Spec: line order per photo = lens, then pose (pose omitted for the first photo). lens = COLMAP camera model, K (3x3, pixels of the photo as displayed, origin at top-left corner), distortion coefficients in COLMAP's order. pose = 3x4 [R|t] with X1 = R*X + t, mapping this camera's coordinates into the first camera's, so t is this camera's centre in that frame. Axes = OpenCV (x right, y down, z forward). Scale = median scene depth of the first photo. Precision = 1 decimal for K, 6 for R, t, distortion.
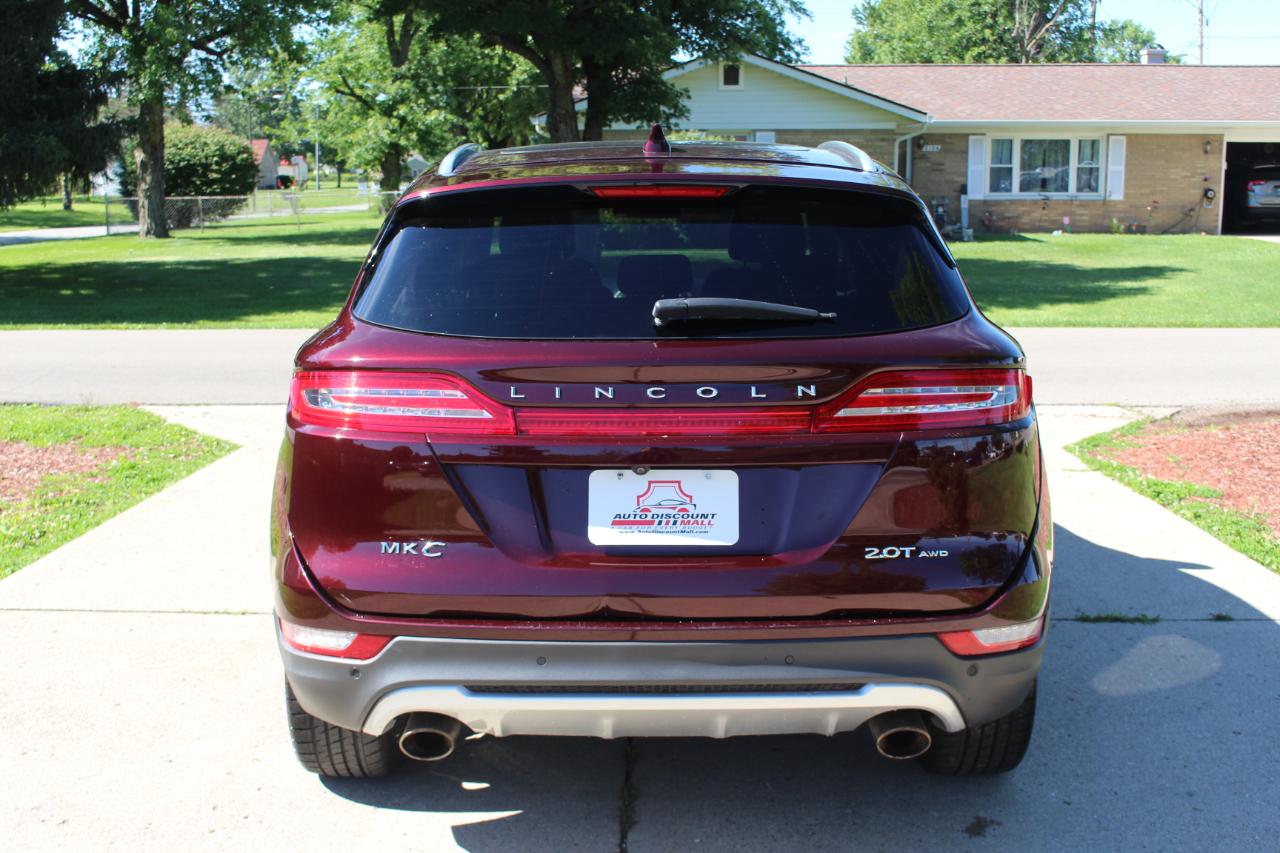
lens RADIAL K [[1518.0, 0, 640.0], [0, 1518.0, 426.5], [0, 0, 1]] dist [-0.081508, 0.040204]
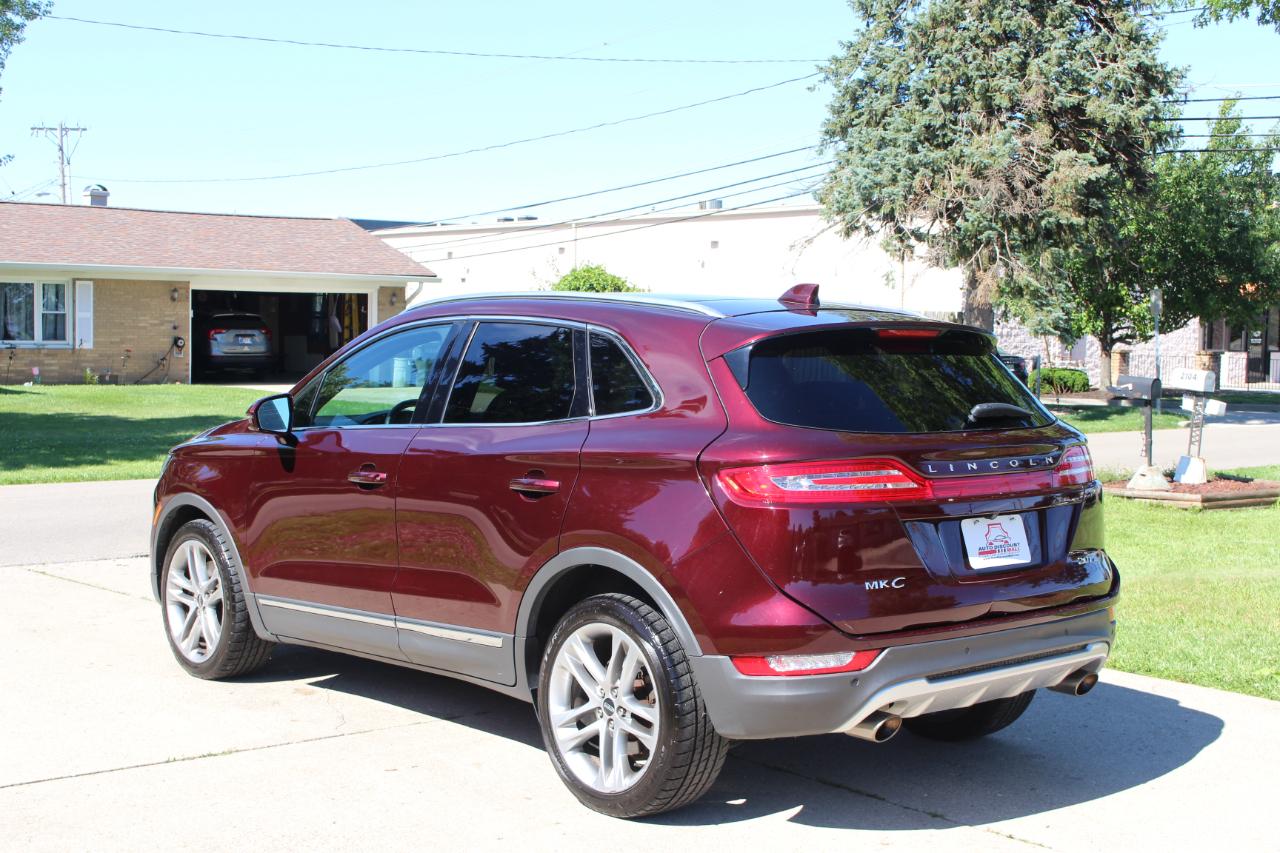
lens RADIAL K [[1719.7, 0, 640.0], [0, 1719.7, 426.5], [0, 0, 1]] dist [-0.090162, -0.001807]
pose [[0.738052, -0.021803, 0.674392, -0.144319], [0.092672, 0.993282, -0.069307, 0.002630], [-0.668350, 0.113650, 0.735114, -0.002448]]
